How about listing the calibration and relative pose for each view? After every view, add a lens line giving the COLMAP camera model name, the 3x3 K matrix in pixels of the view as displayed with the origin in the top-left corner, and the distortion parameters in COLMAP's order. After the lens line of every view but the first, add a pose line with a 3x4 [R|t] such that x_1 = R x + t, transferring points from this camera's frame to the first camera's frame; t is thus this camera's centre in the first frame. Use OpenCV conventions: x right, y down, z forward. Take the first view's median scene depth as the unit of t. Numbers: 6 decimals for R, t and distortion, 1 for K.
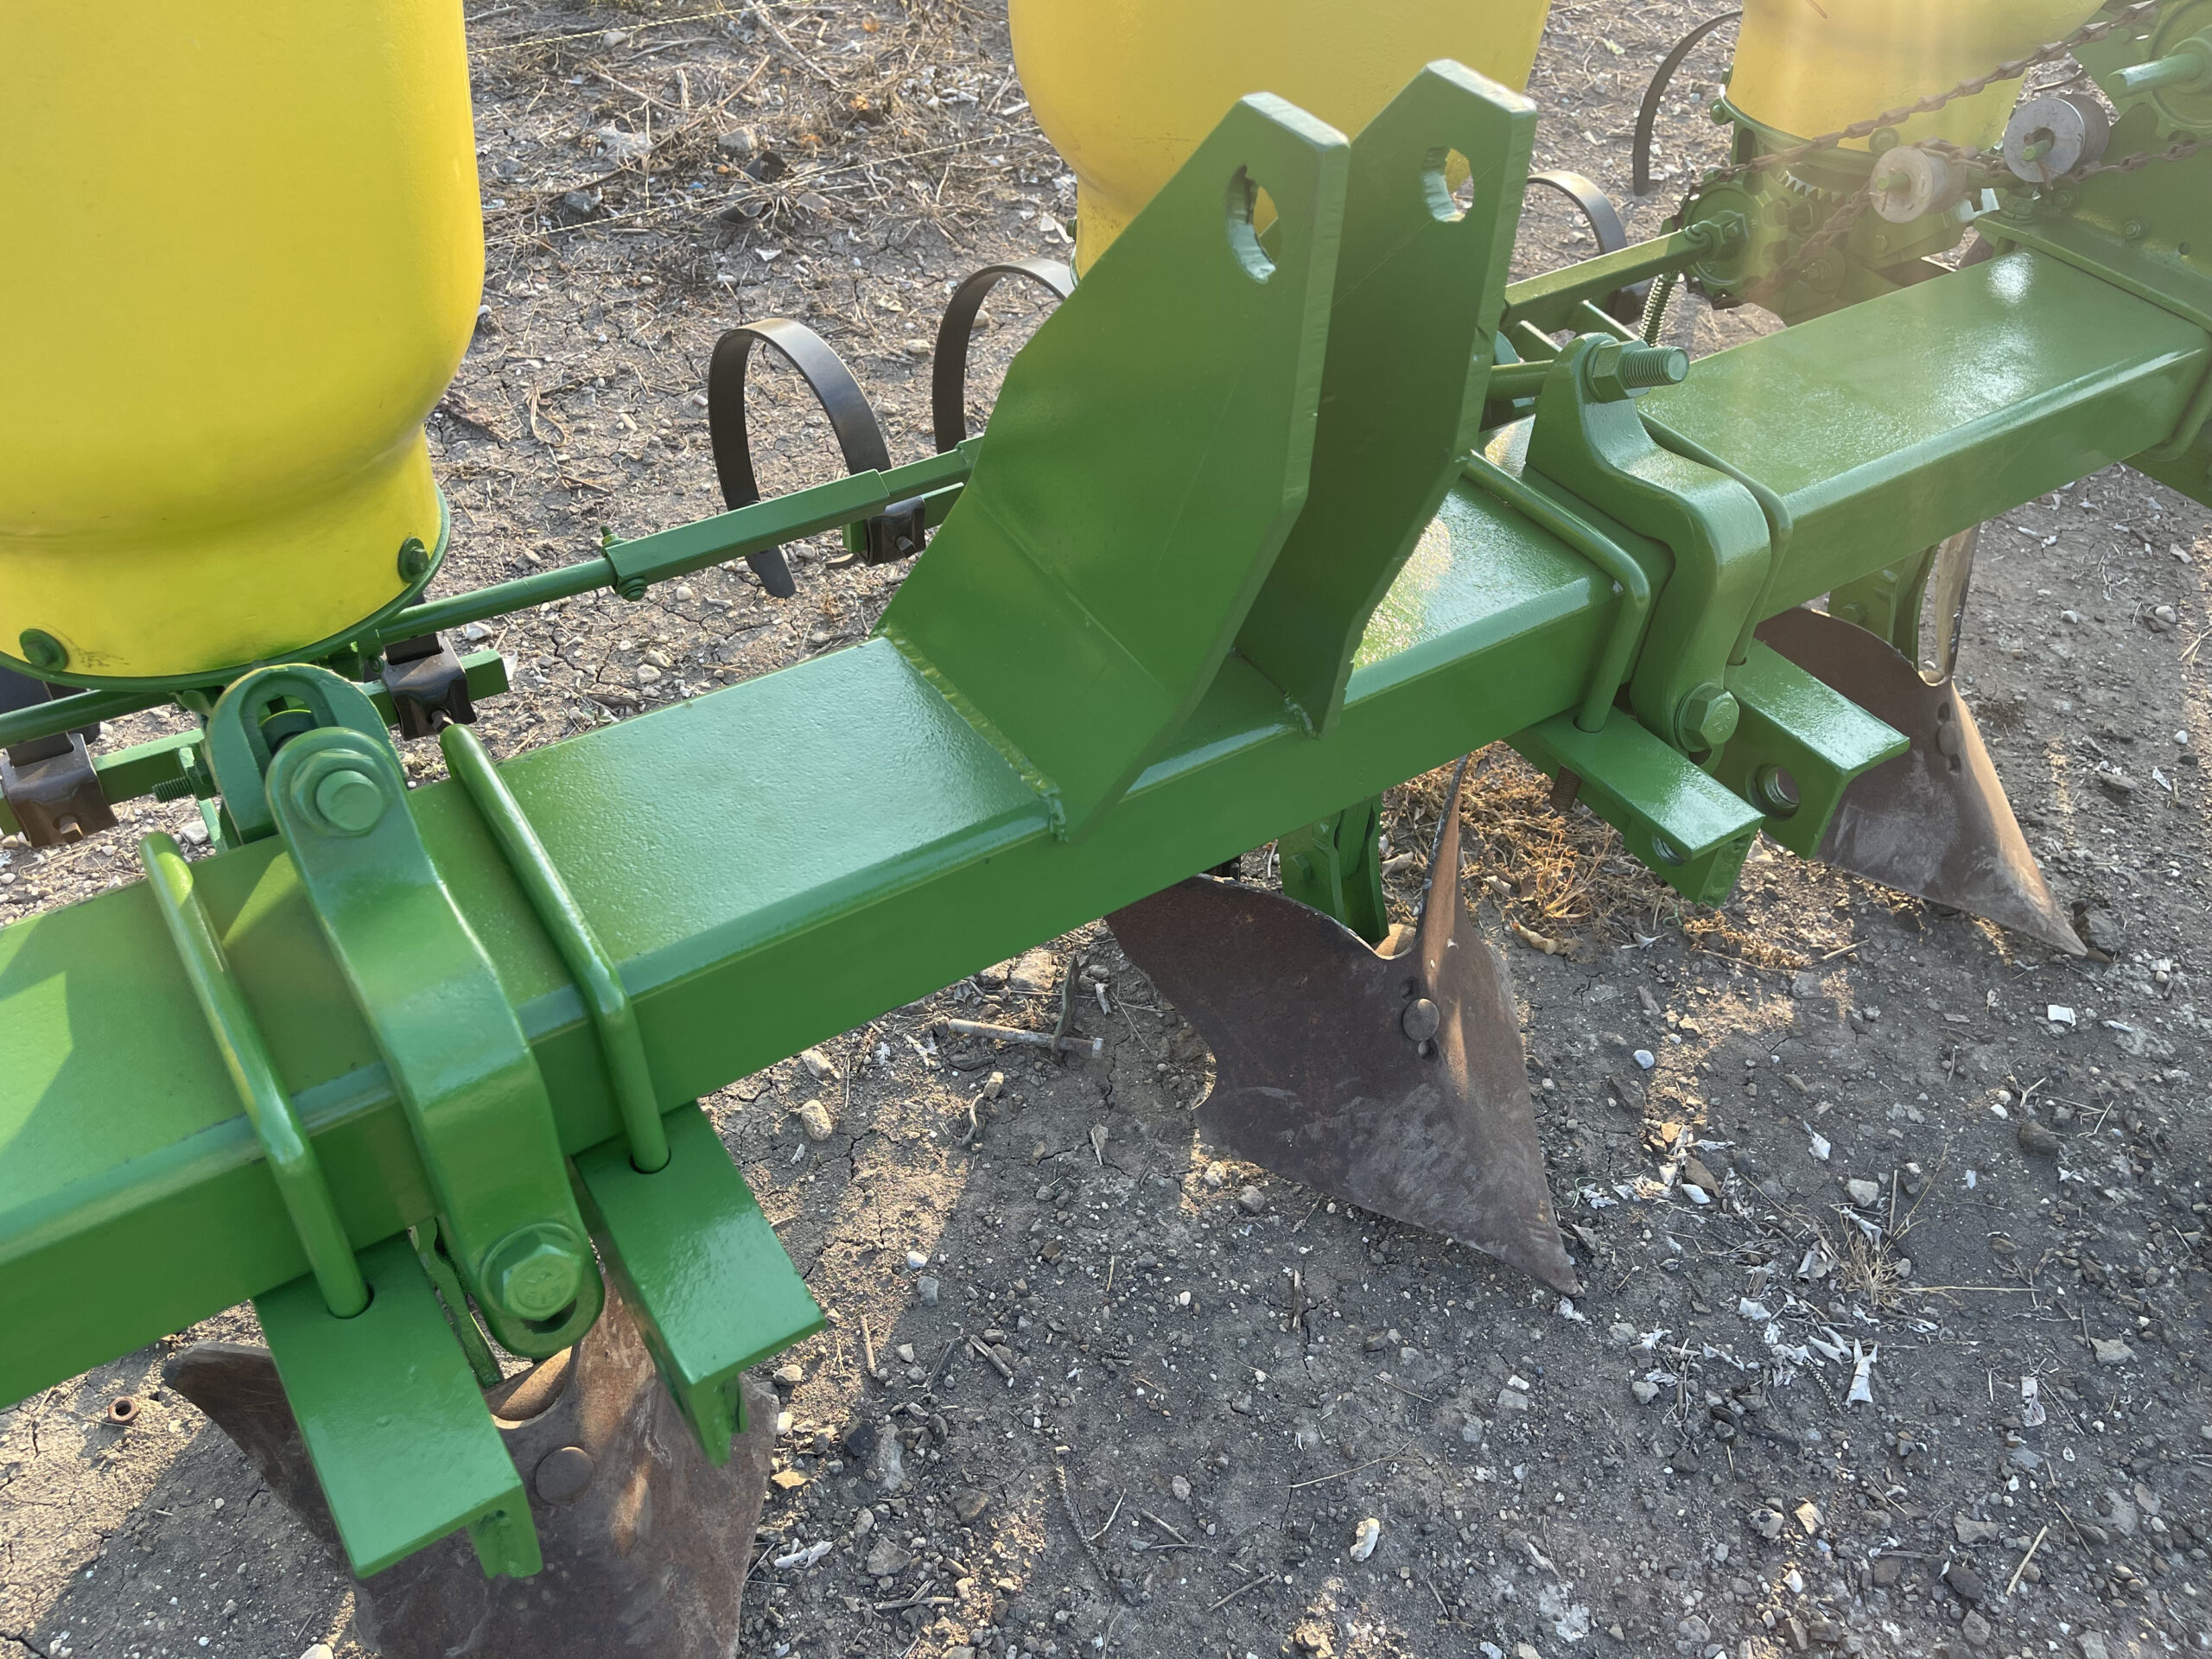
lens RADIAL K [[1717.1, 0, 1105.7], [0, 1717.1, 834.9], [0, 0, 1]] dist [0.072745, -0.105630]
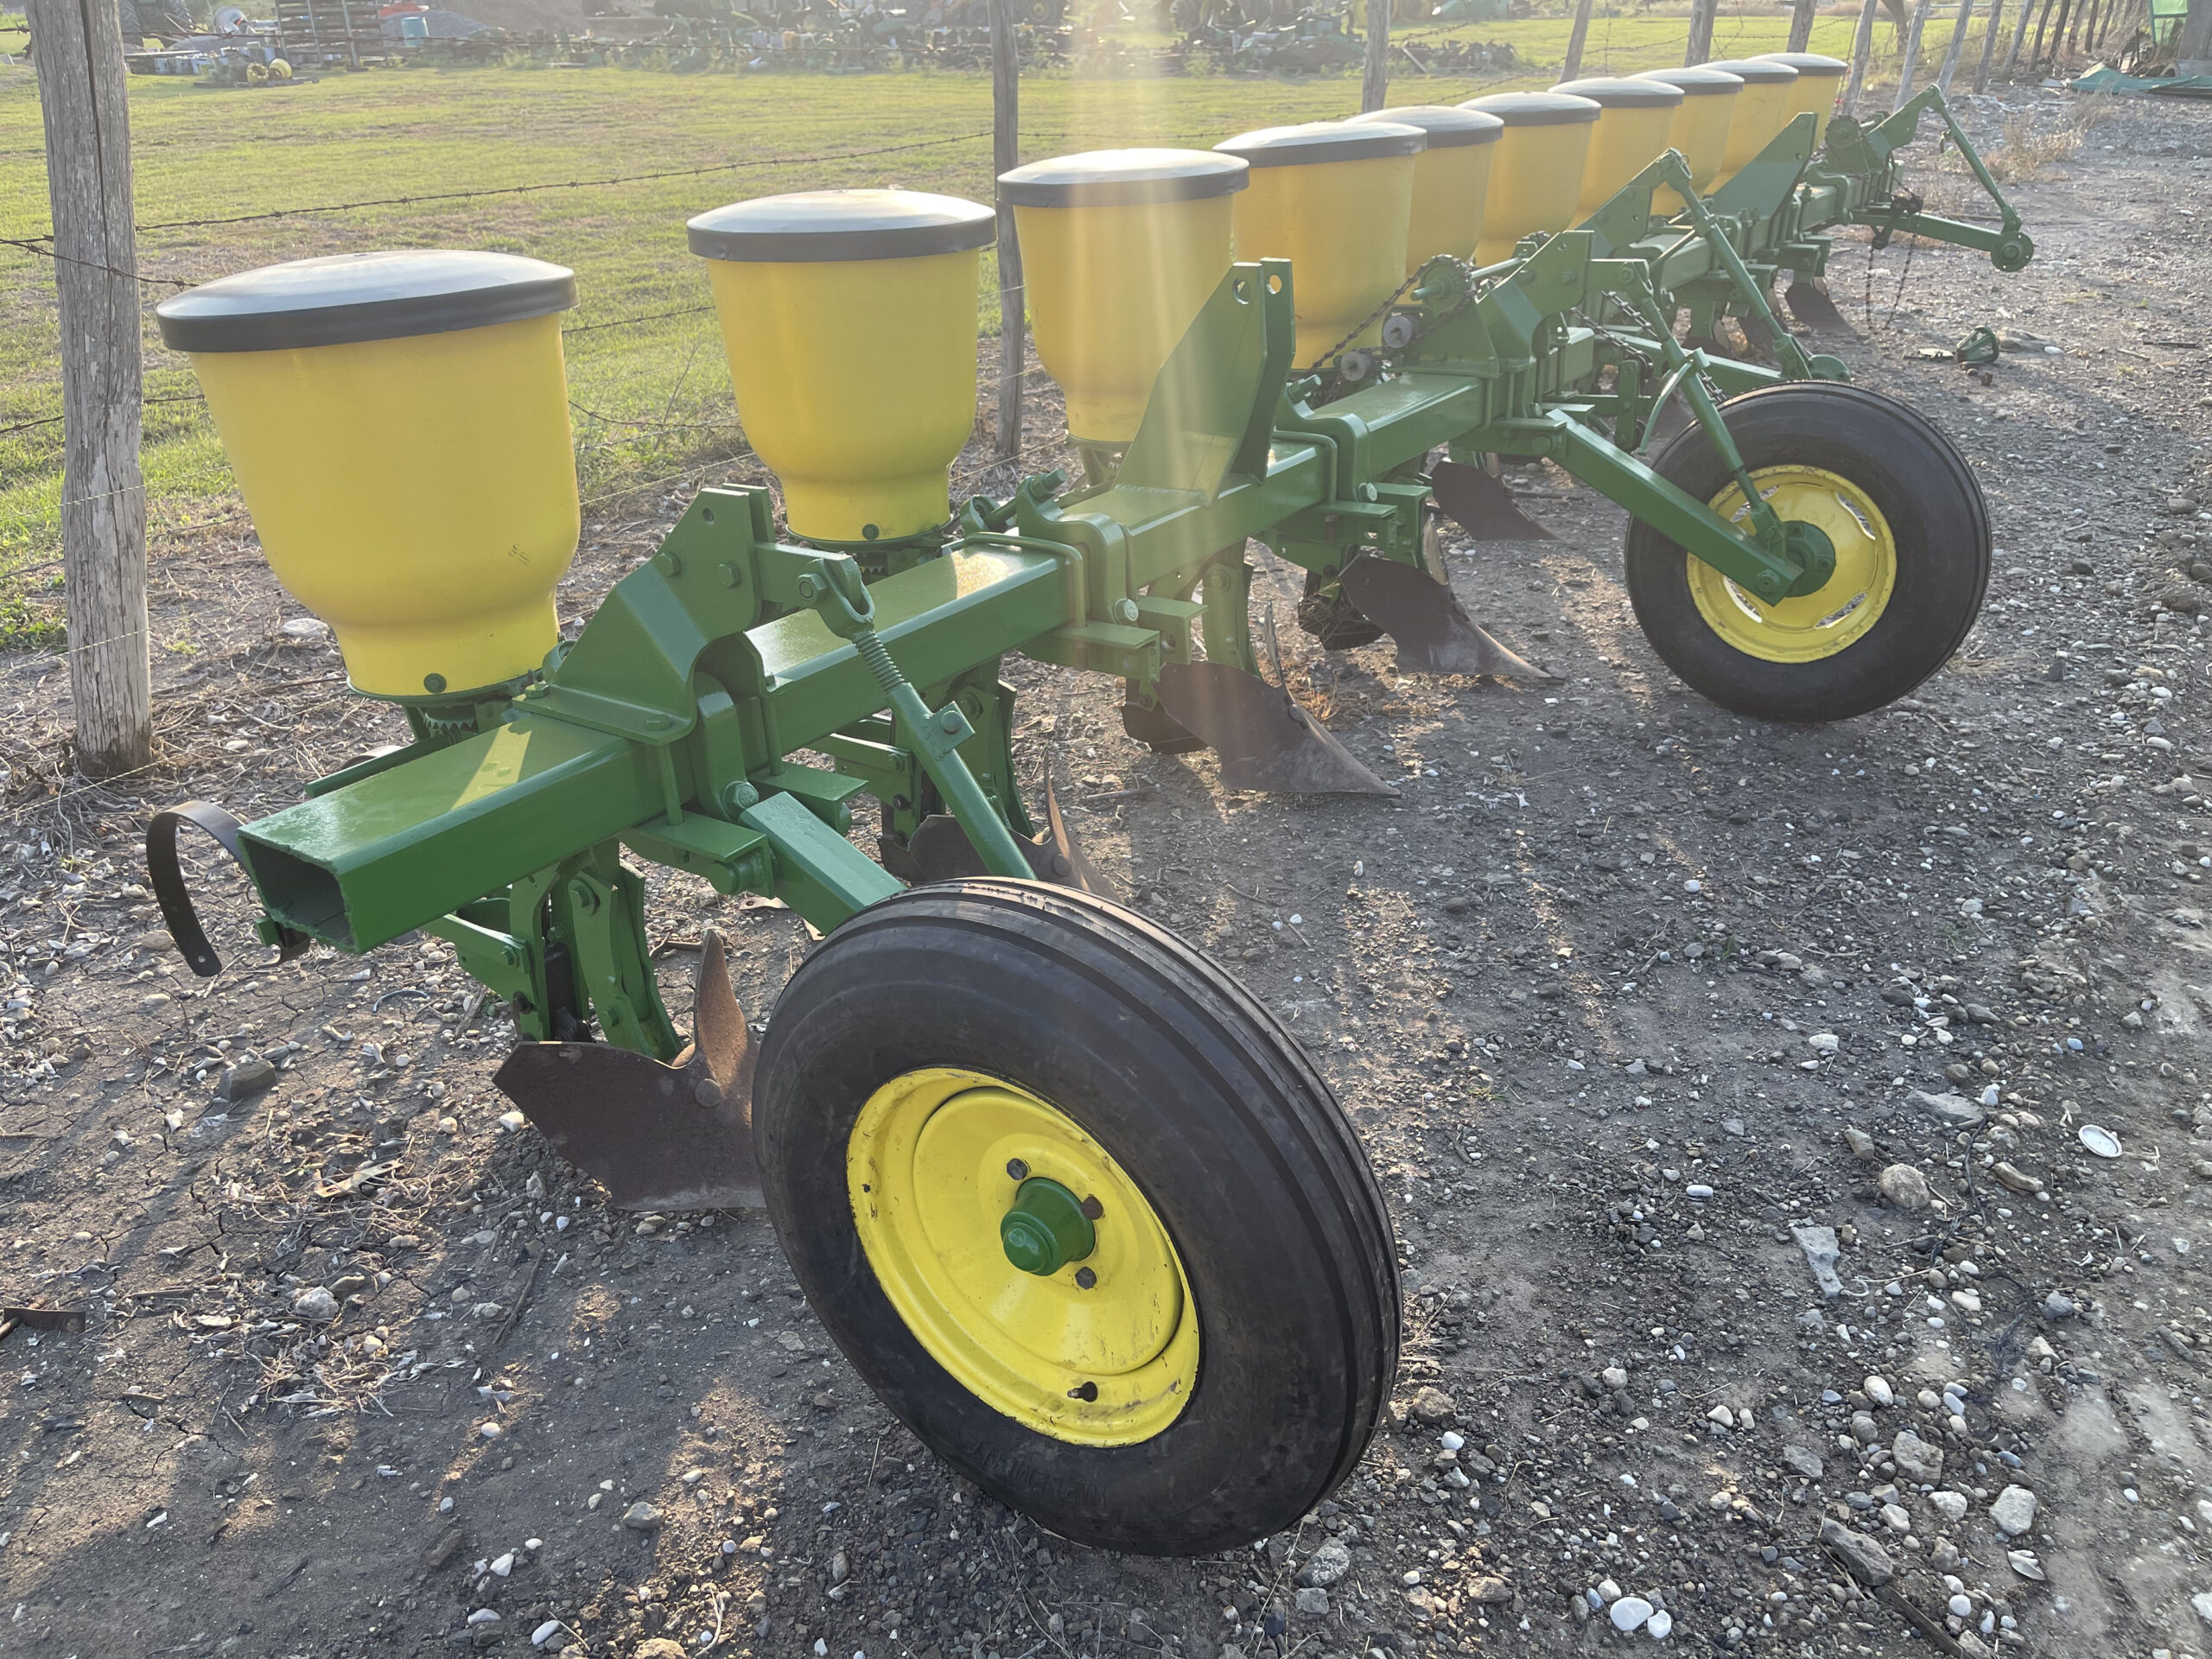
lens RADIAL K [[1717.1, 0, 1091.2], [0, 1717.1, 830.2], [0, 0, 1]] dist [0.072745, -0.105630]
pose [[0.932884, -0.247061, 0.262083, -0.578941], [0.316729, 0.909178, -0.270330, 0.640792], [-0.171492, 0.335196, 0.926409, -0.825606]]
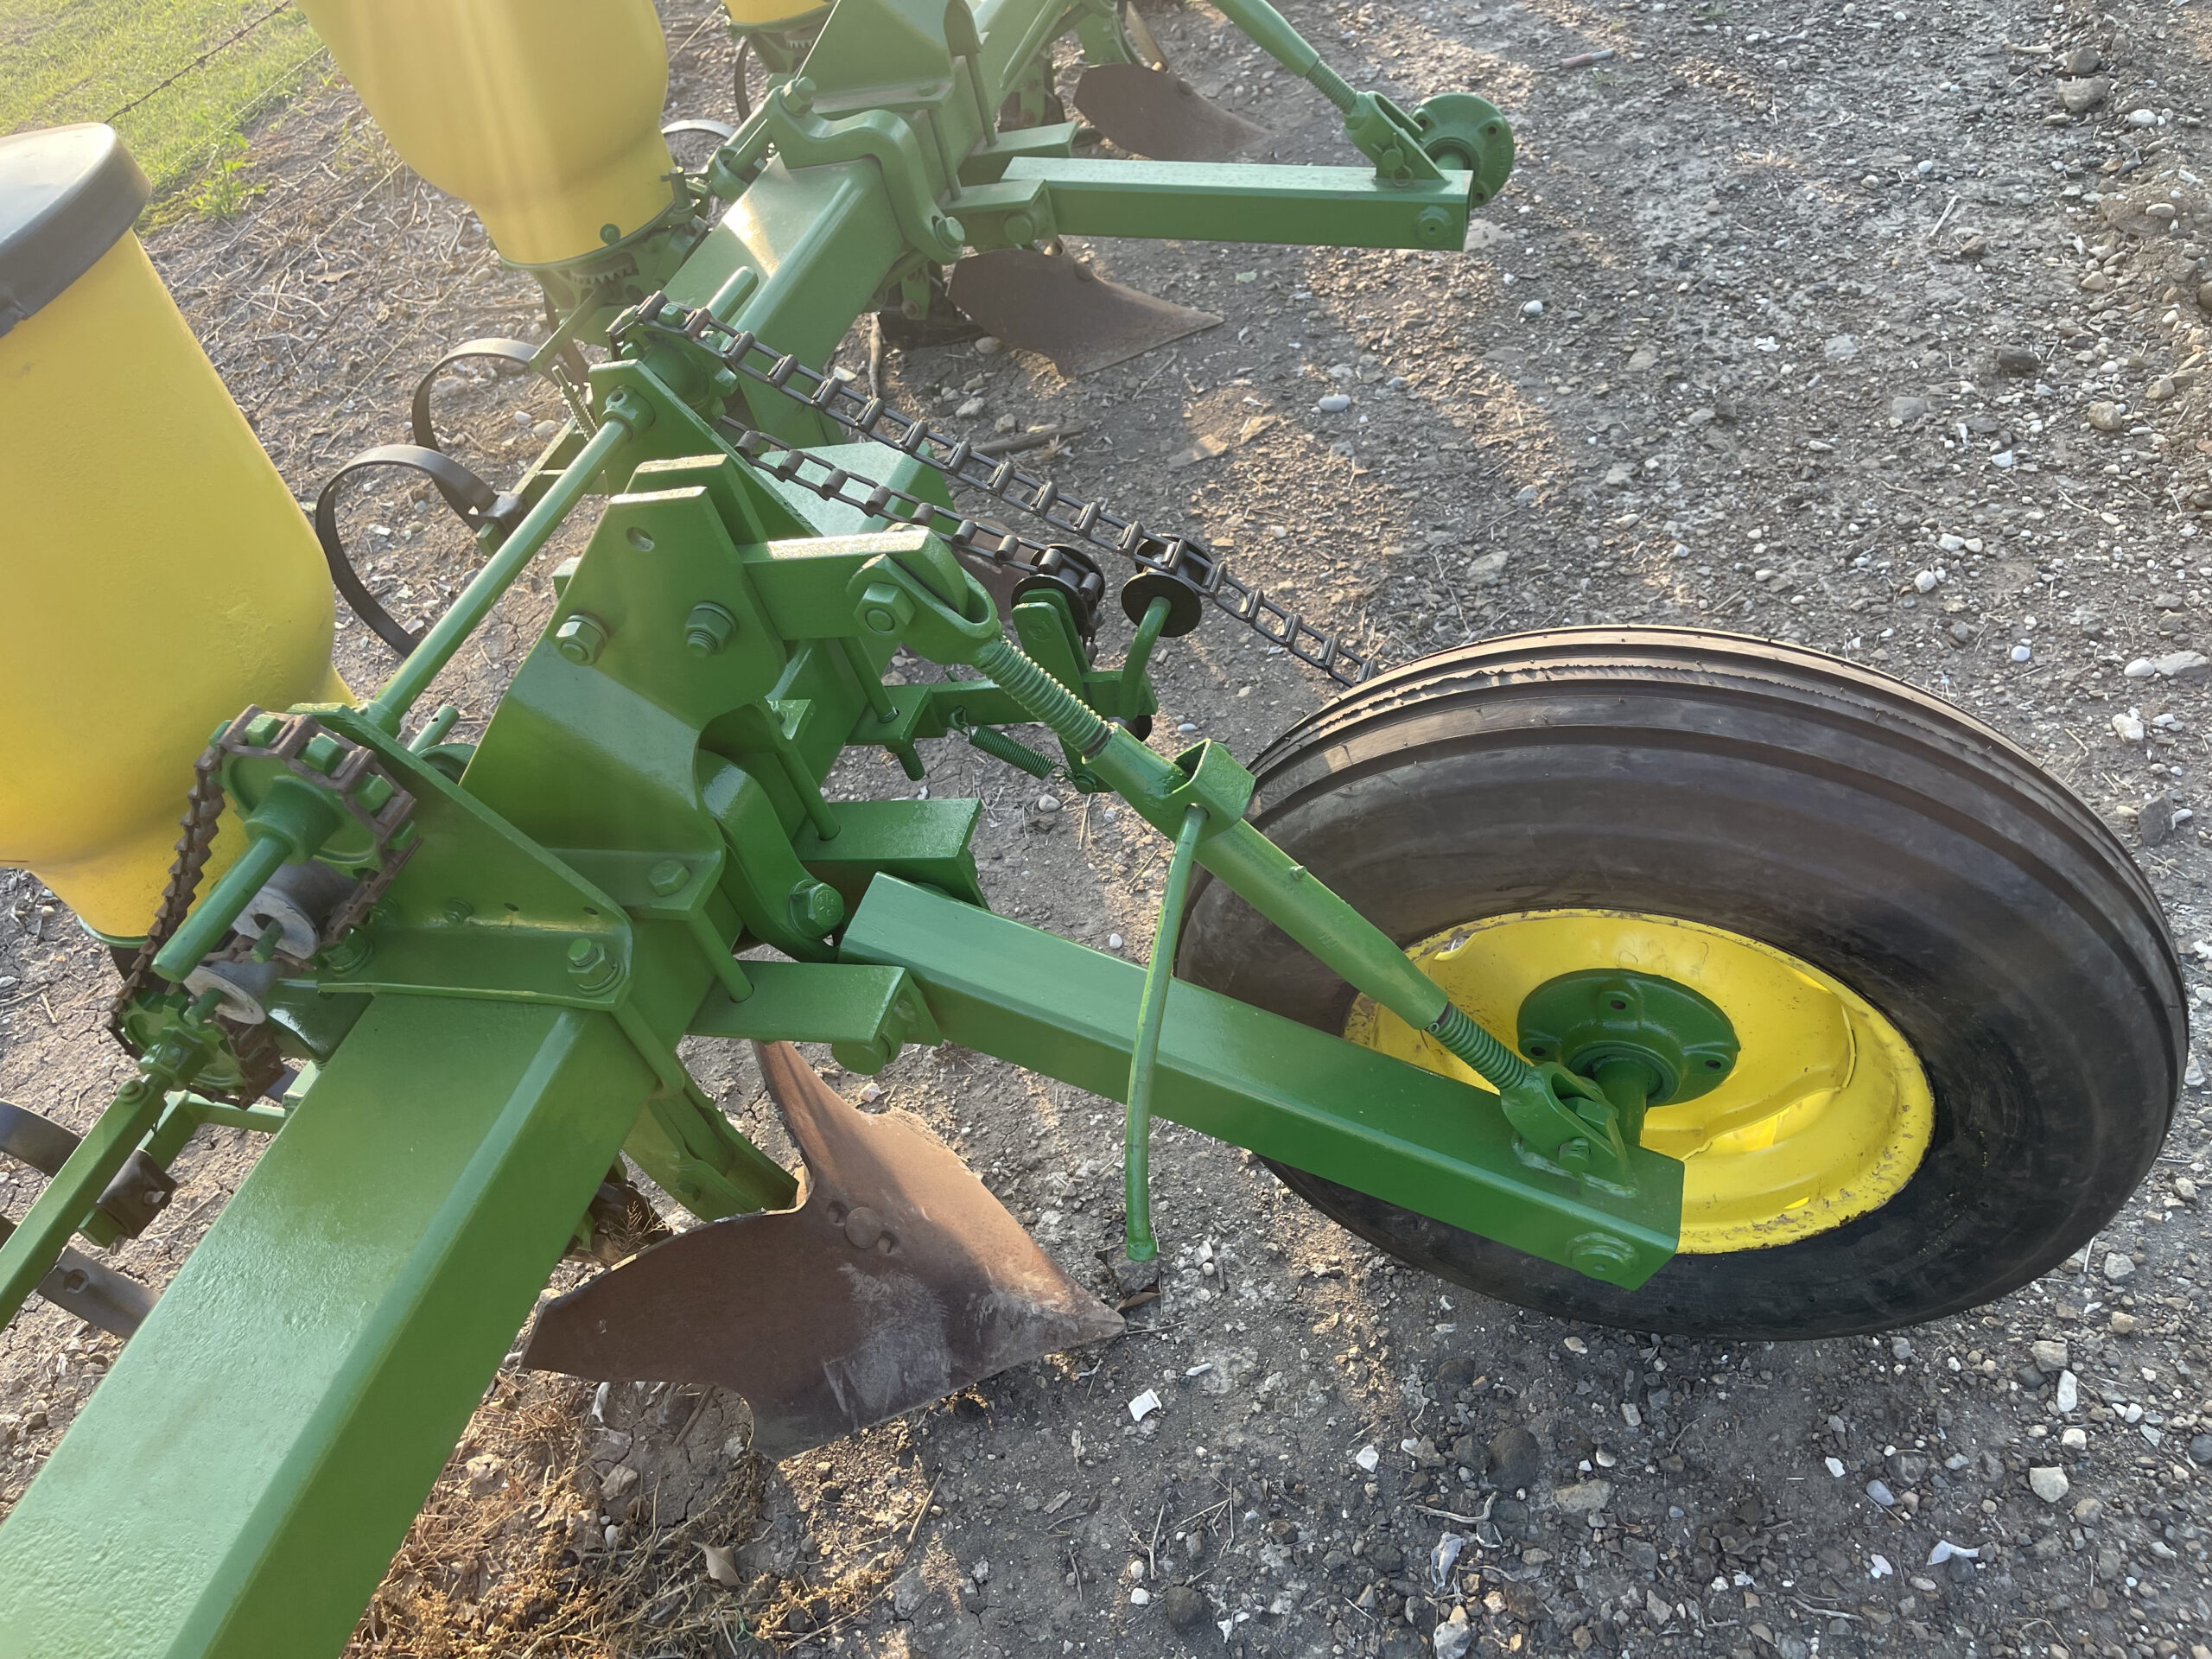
lens RADIAL K [[1717.1, 0, 1101.9], [0, 1717.1, 837.4], [0, 0, 1]] dist [0.072745, -0.105630]
pose [[0.730372, -0.626748, 0.271557, 0.471152], [0.645153, 0.763572, 0.027120, -0.155179], [-0.224351, 0.155388, 0.962040, 0.107193]]
